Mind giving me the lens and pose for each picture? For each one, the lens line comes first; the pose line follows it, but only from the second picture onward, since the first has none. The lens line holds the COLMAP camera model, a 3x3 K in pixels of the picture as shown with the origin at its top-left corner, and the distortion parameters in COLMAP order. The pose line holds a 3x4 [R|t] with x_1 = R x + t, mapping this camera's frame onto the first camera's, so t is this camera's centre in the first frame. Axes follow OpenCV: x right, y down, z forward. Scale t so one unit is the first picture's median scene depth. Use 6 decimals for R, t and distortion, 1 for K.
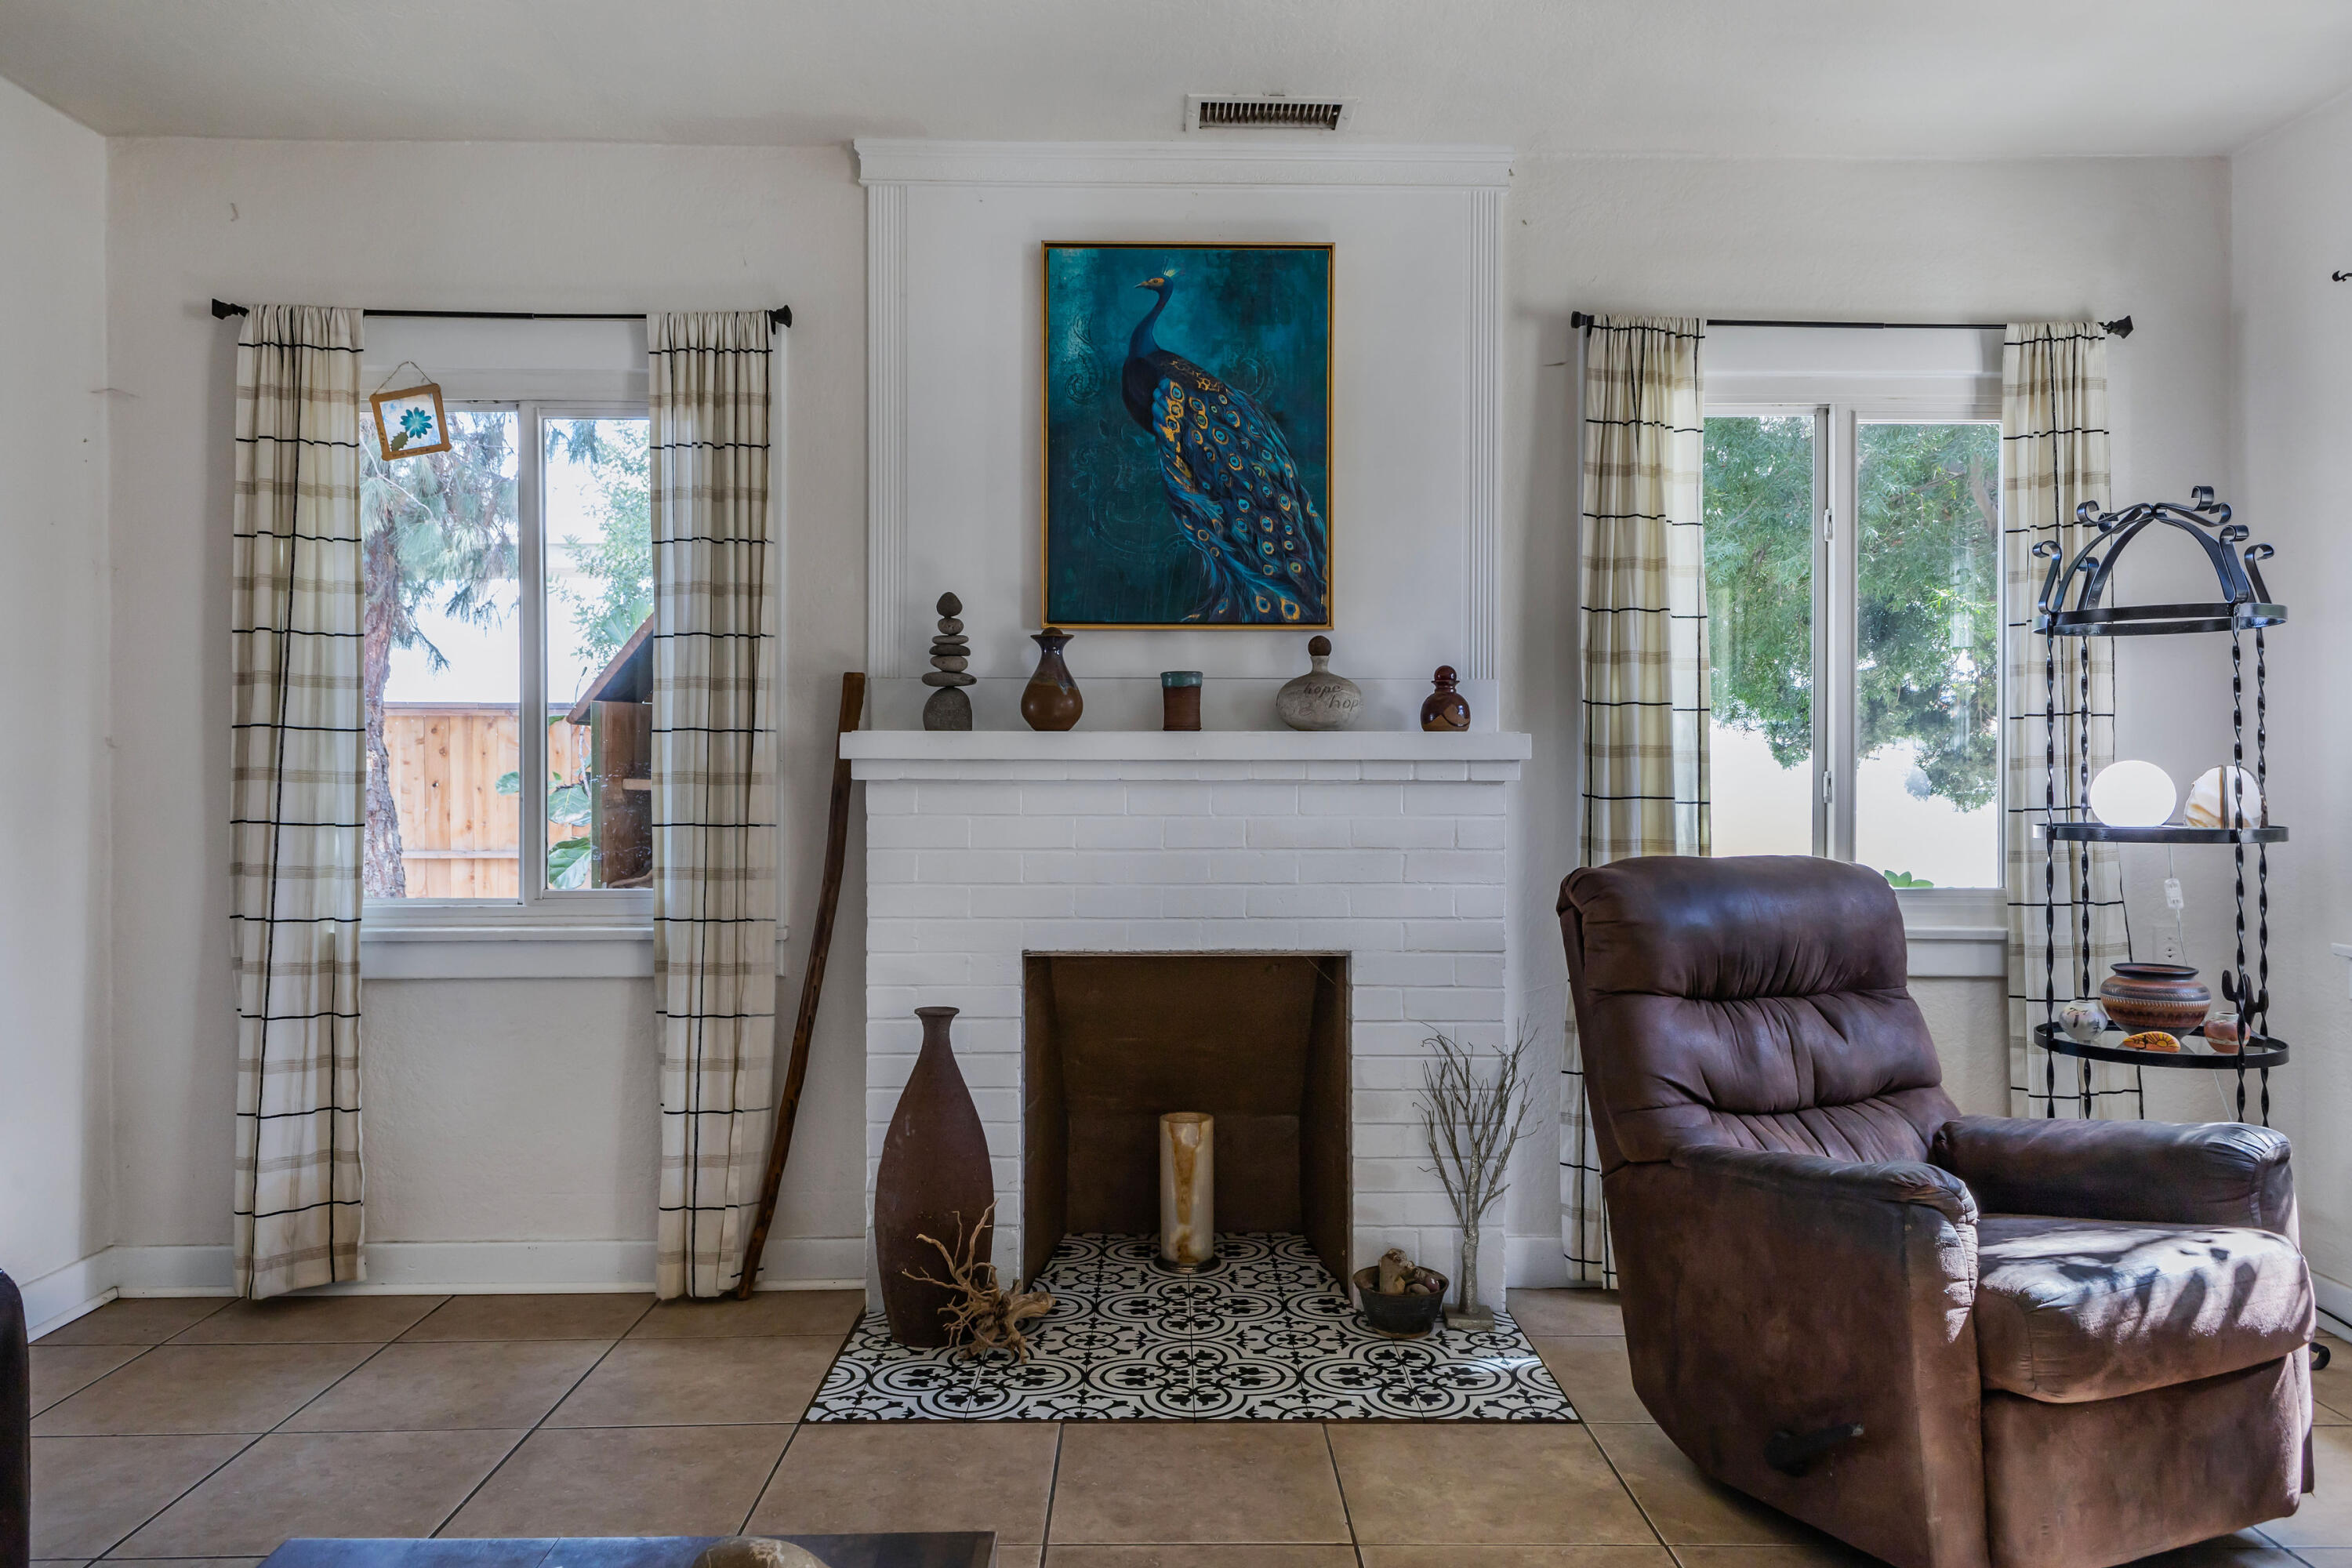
lens RADIAL K [[1630.2, 0, 1177.1], [0, 1630.2, 770.0], [0, 0, 1]] dist [0.025636, -0.011789]
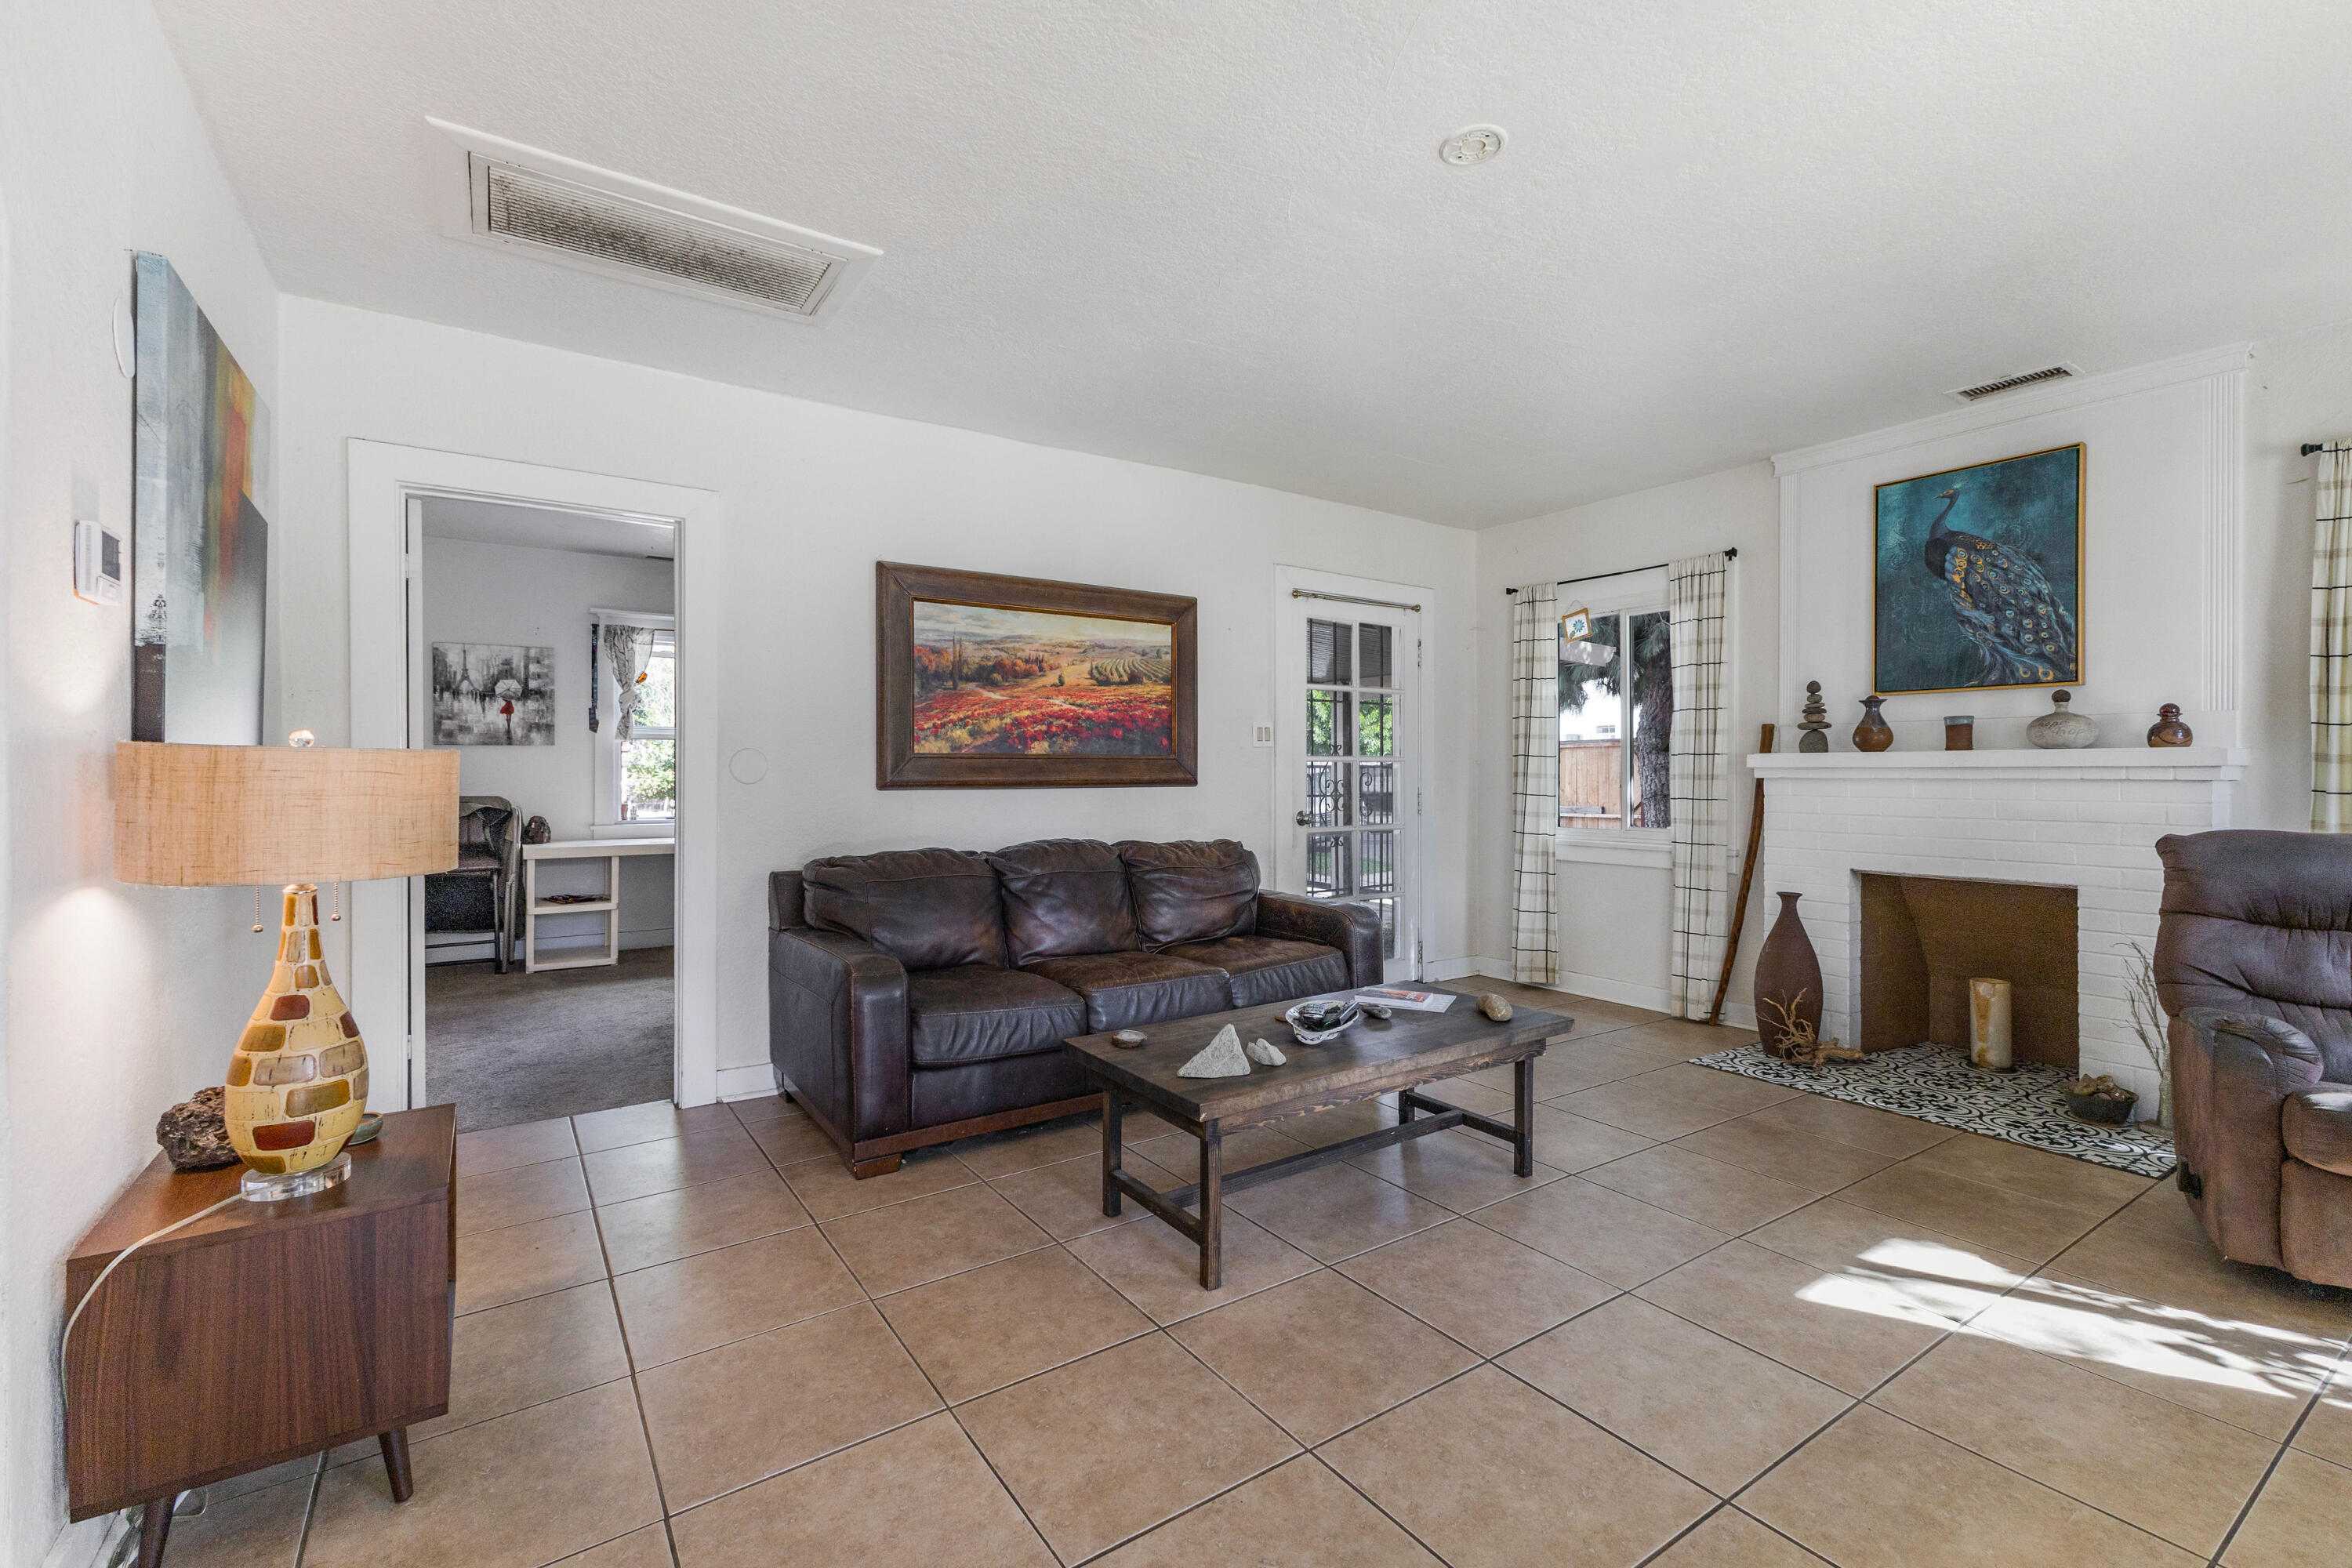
lens RADIAL K [[1015.6, 0, 1184.3], [0, 1015.6, 770.9], [0, 0, 1]] dist [0.013122, -0.002955]
pose [[0.549460, -0.002181, -0.835517, 0.455326], [0.000533, 0.999997, -0.002259, -0.000044], [0.835520, 0.000796, 0.549460, -0.282460]]
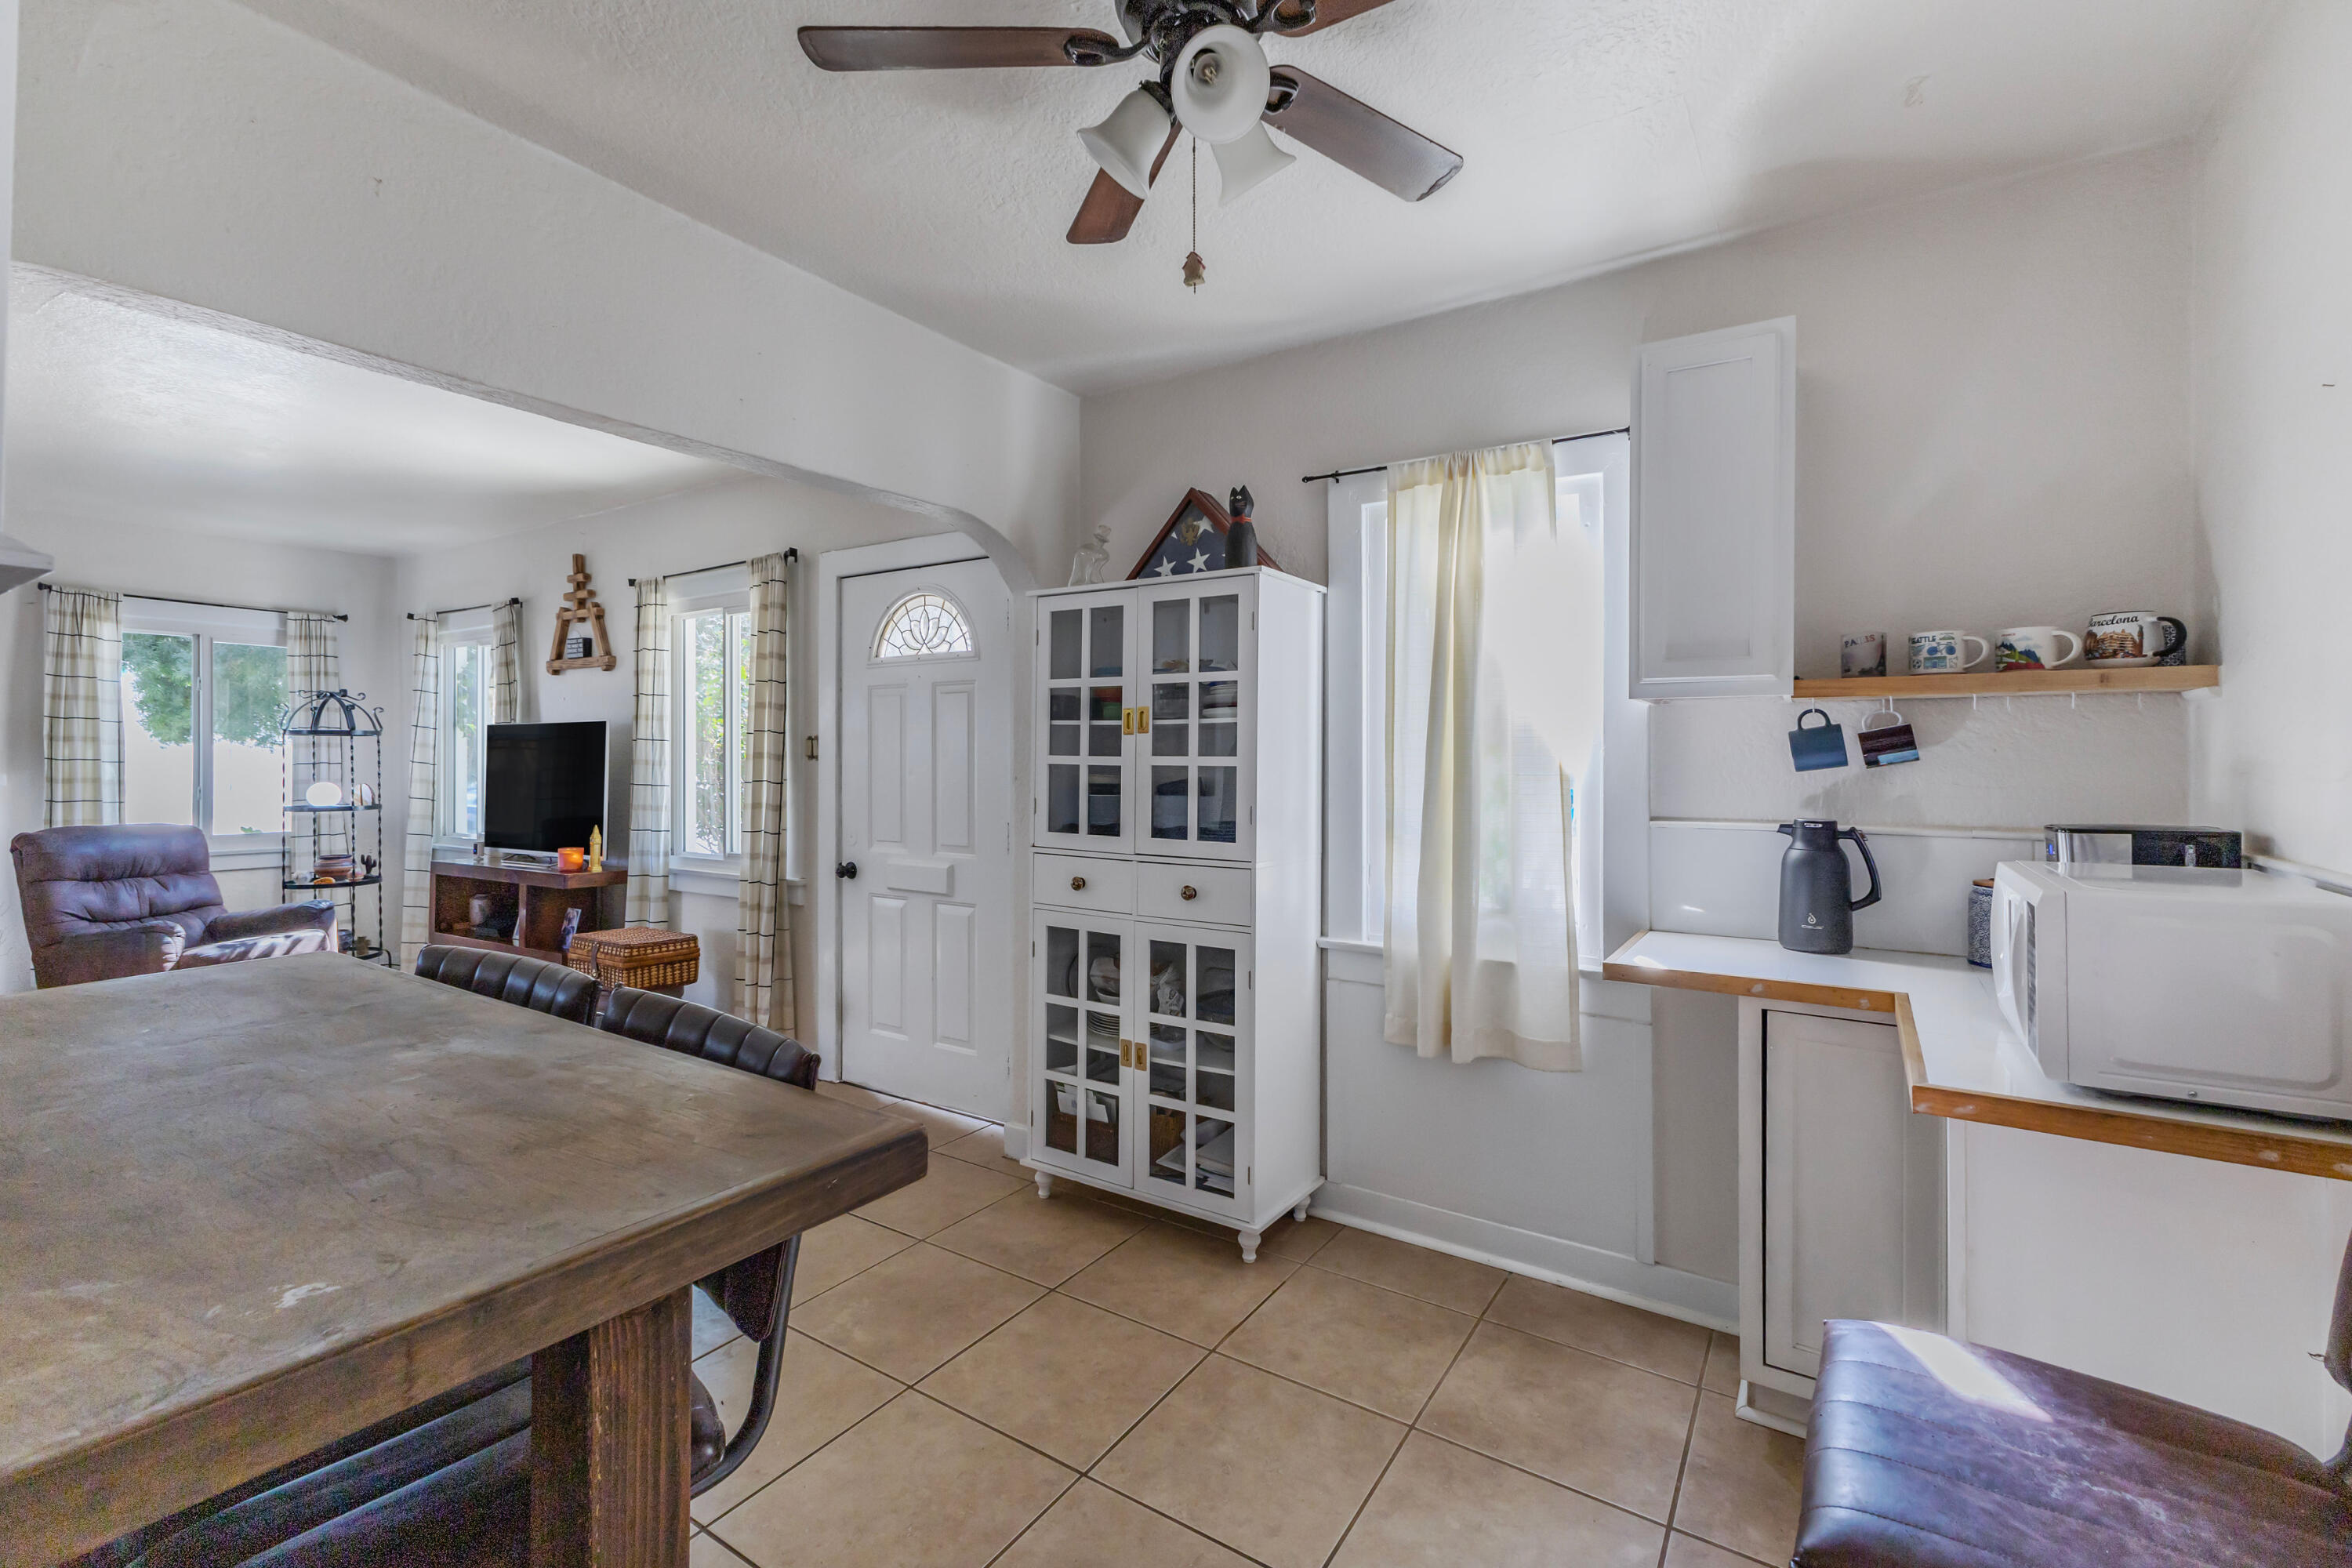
lens RADIAL K [[1015.6, 0, 1165.8], [0, 1015.6, 754.3], [0, 0, 1]] dist [0.013122, -0.002955]
pose [[0.555327, 0.002107, 0.831630, -0.066960], [0.000236, 0.999996, -0.002691, -0.043925], [-0.831632, 0.001691, 0.555324, -1.052887]]
